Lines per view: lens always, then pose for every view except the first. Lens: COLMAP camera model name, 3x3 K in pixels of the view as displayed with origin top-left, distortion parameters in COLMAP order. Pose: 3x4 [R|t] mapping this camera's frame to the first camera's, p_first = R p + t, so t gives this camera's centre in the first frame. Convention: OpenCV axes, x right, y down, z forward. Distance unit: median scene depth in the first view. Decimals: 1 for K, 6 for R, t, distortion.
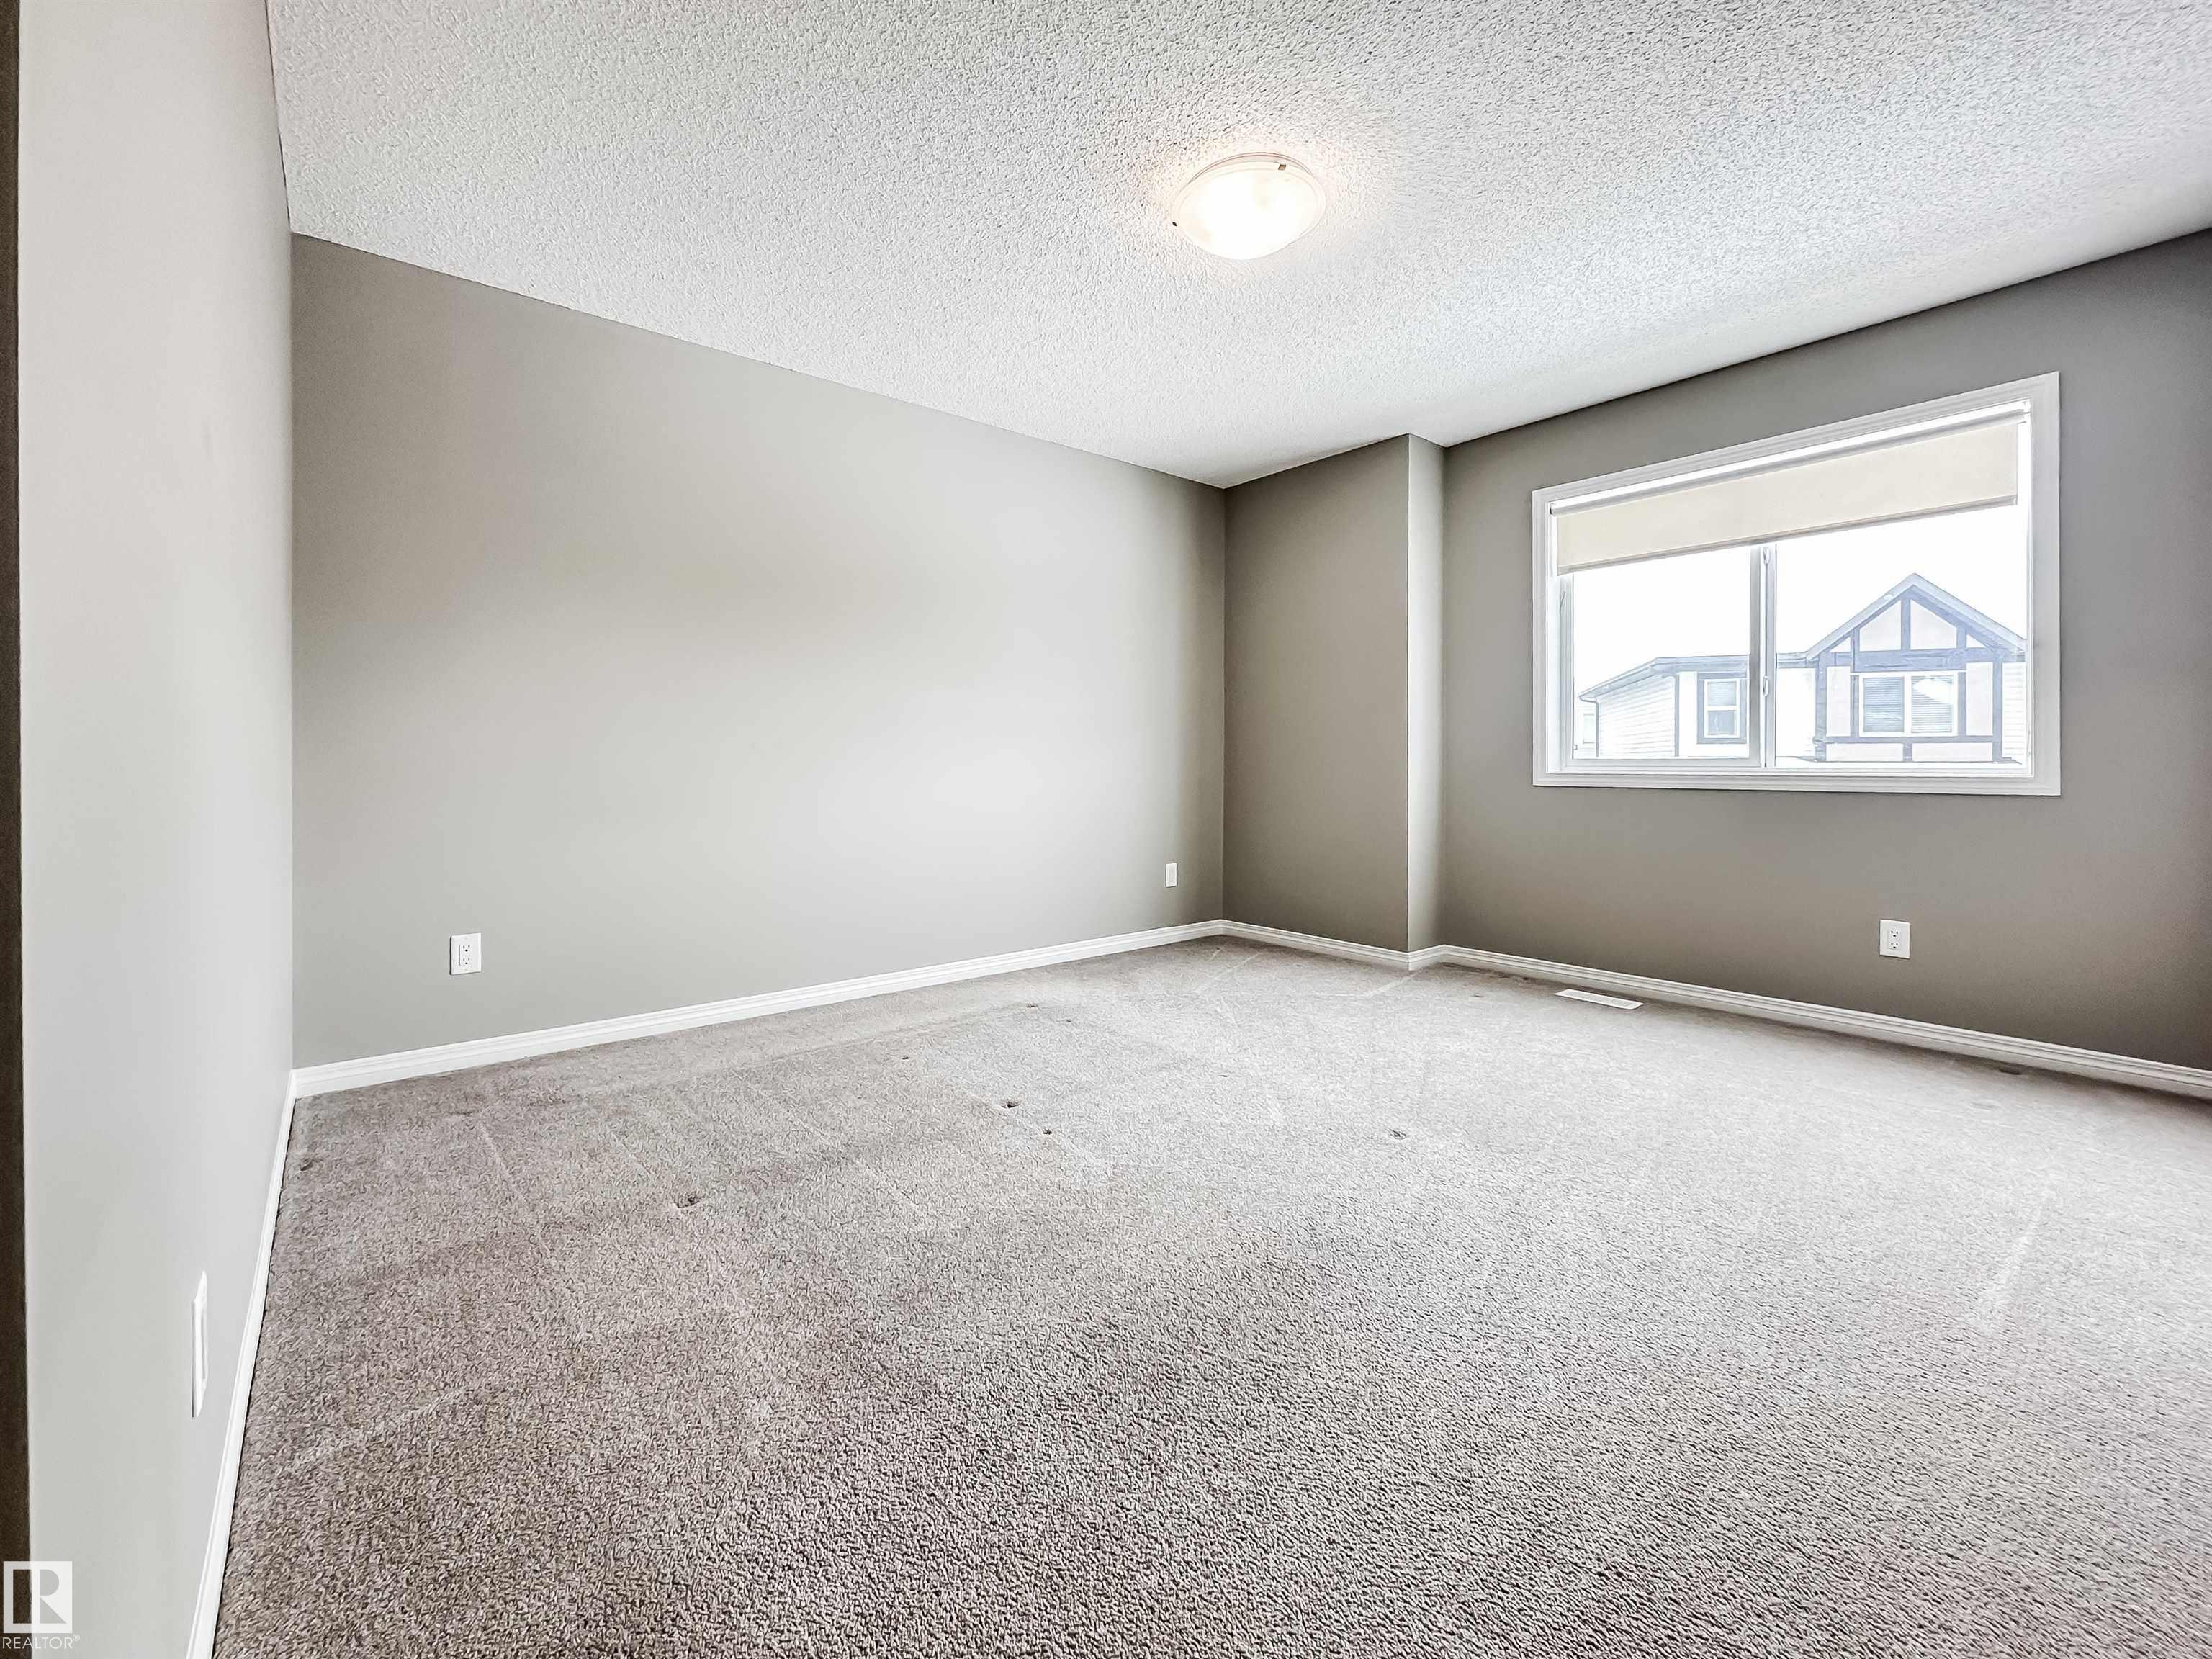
lens RADIAL K [[893.6, 0, 1105.0], [0, 893.6, 788.2], [0, 0, 1]] dist [-0.002457, -0.000231]
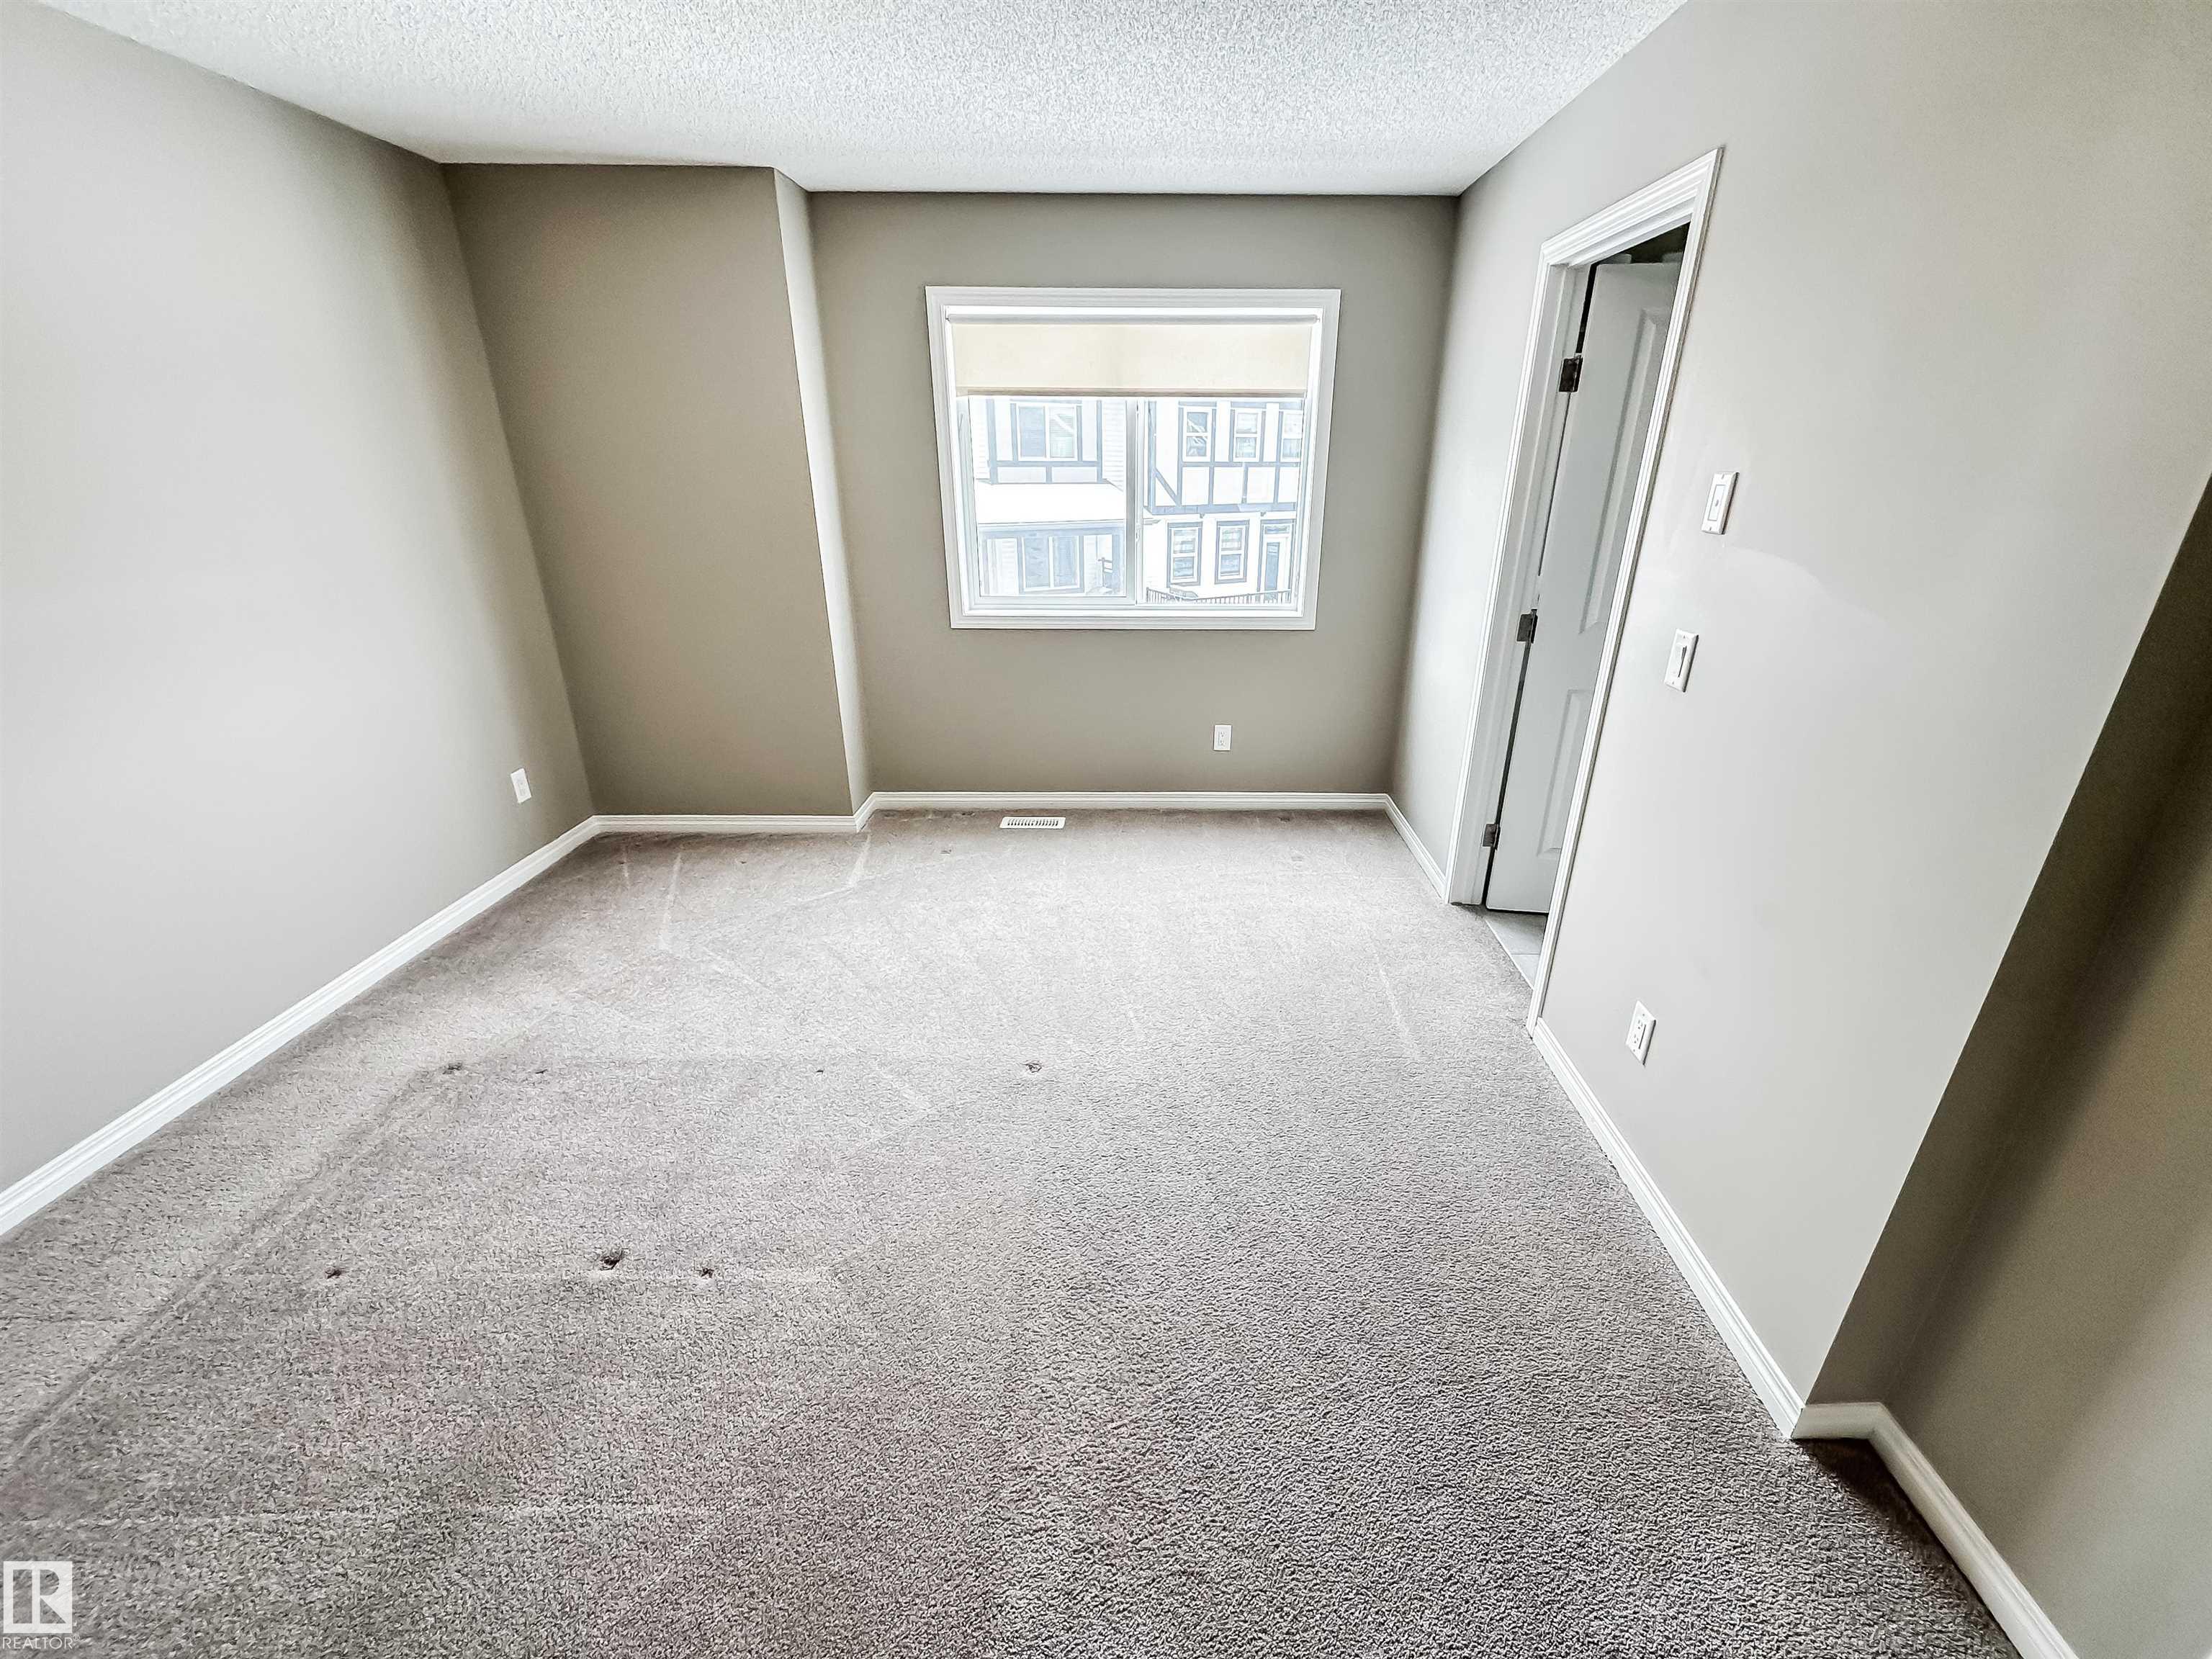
lens RADIAL K [[893.6, 0, 1110.0], [0, 893.6, 832.2], [0, 0, 1]] dist [-0.002457, -0.000231]
pose [[0.641414, -0.307771, 0.702755, -0.177380], [0.013441, 0.920374, 0.390809, -0.184075], [-0.767077, -0.241225, 0.594477, 0.226570]]
